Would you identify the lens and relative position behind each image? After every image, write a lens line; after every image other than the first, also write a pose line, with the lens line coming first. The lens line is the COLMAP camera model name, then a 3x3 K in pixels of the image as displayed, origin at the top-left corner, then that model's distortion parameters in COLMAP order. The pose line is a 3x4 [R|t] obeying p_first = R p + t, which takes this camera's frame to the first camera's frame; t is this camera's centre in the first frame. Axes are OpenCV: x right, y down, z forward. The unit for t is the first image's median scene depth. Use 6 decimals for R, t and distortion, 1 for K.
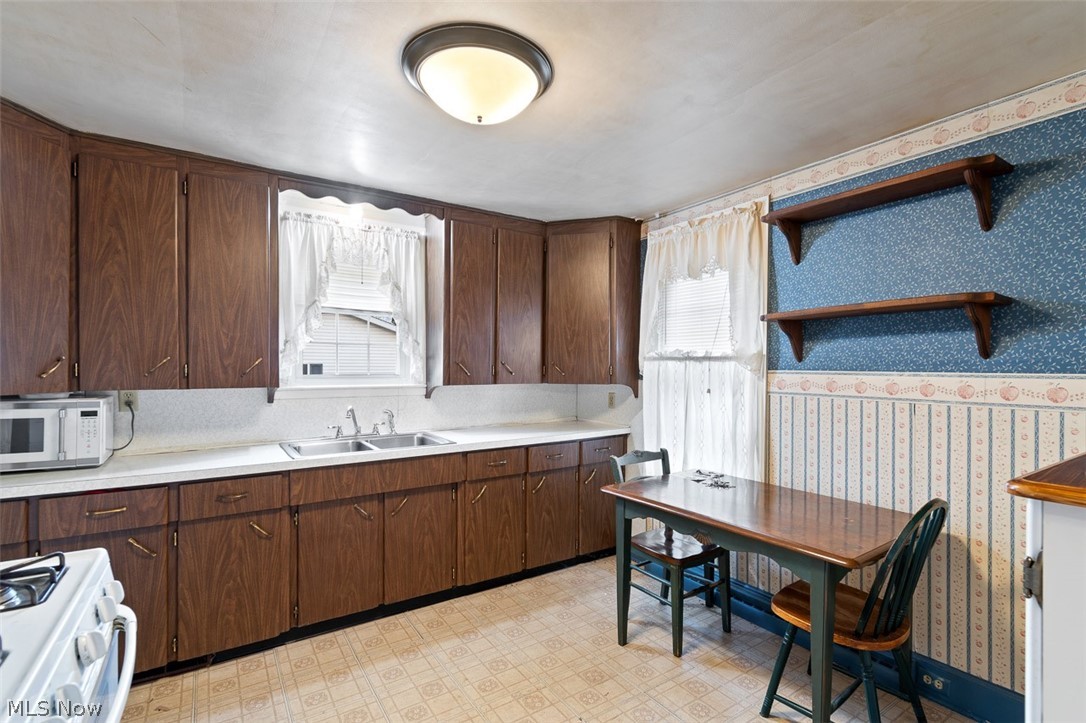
lens RADIAL K [[496.9, 0, 564.9], [0, 496.9, 392.9], [0, 0, 1]] dist [0.000907, -0.002358]
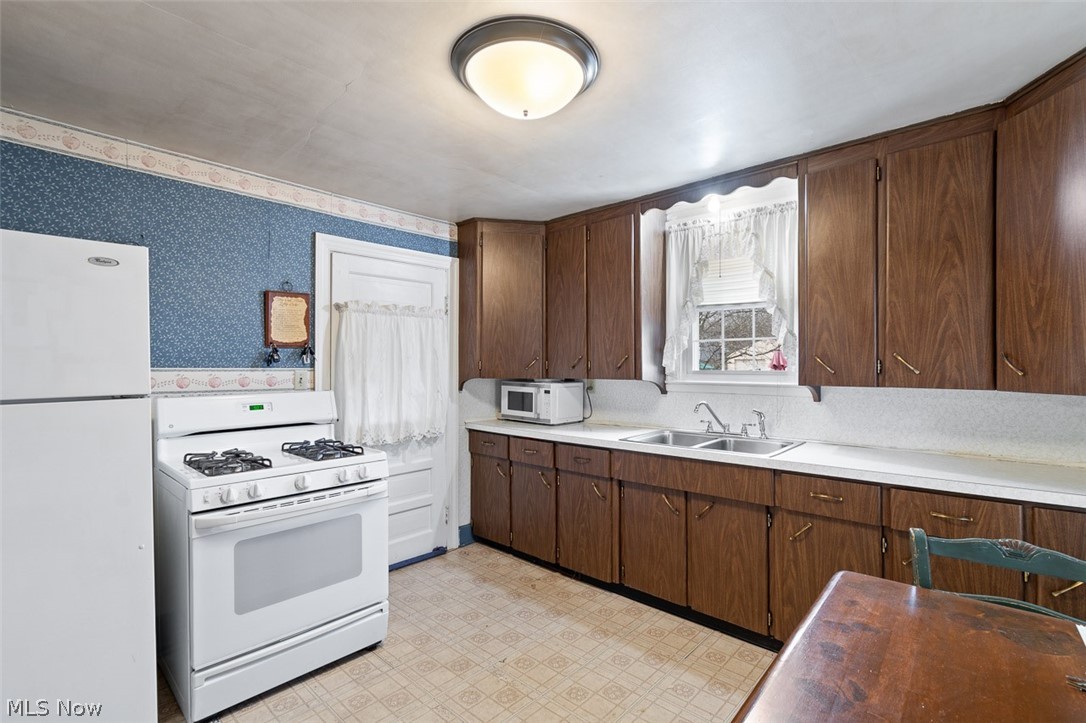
lens RADIAL K [[496.9, 0, 558.1], [0, 496.9, 384.1], [0, 0, 1]] dist [0.000907, -0.002358]
pose [[0.243477, 0.035843, -0.969244, 0.518459], [-0.049018, 0.998495, 0.024611, -0.020965], [0.968667, 0.041518, 0.244867, 0.518918]]
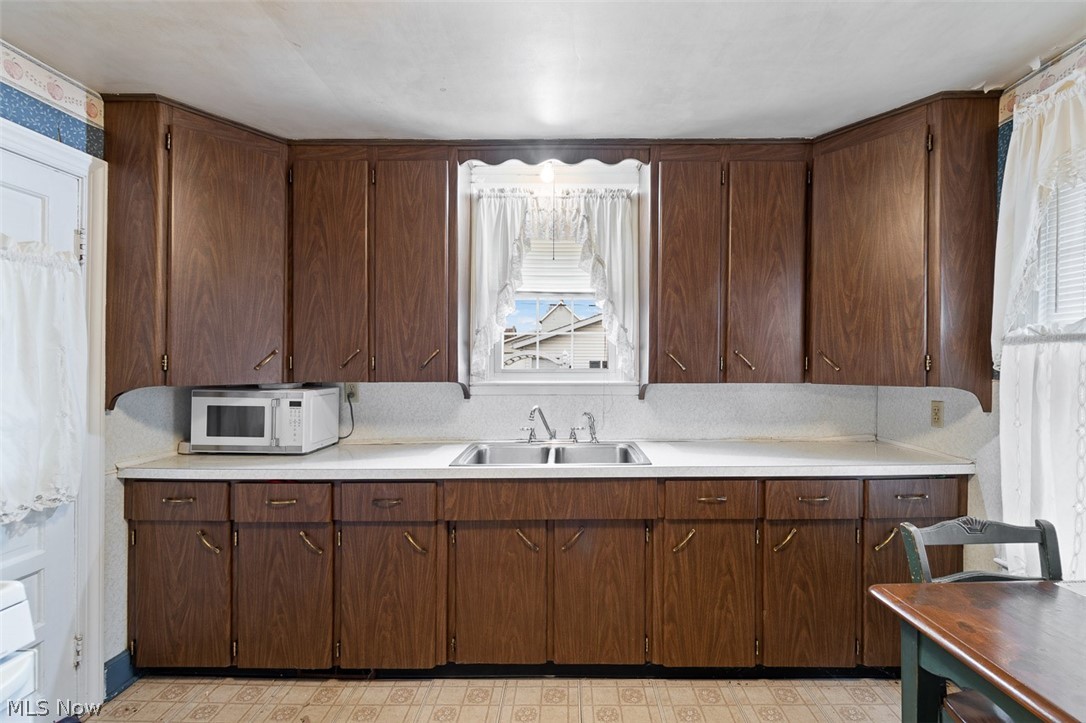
lens RADIAL K [[496.9, 0, 566.7], [0, 496.9, 374.0], [0, 0, 1]] dist [0.000907, -0.002358]
pose [[0.823162, 0.009476, -0.567727, 0.096911], [-0.026447, 0.999415, -0.021664, -0.011468], [0.567190, 0.032847, 0.822932, 0.372352]]
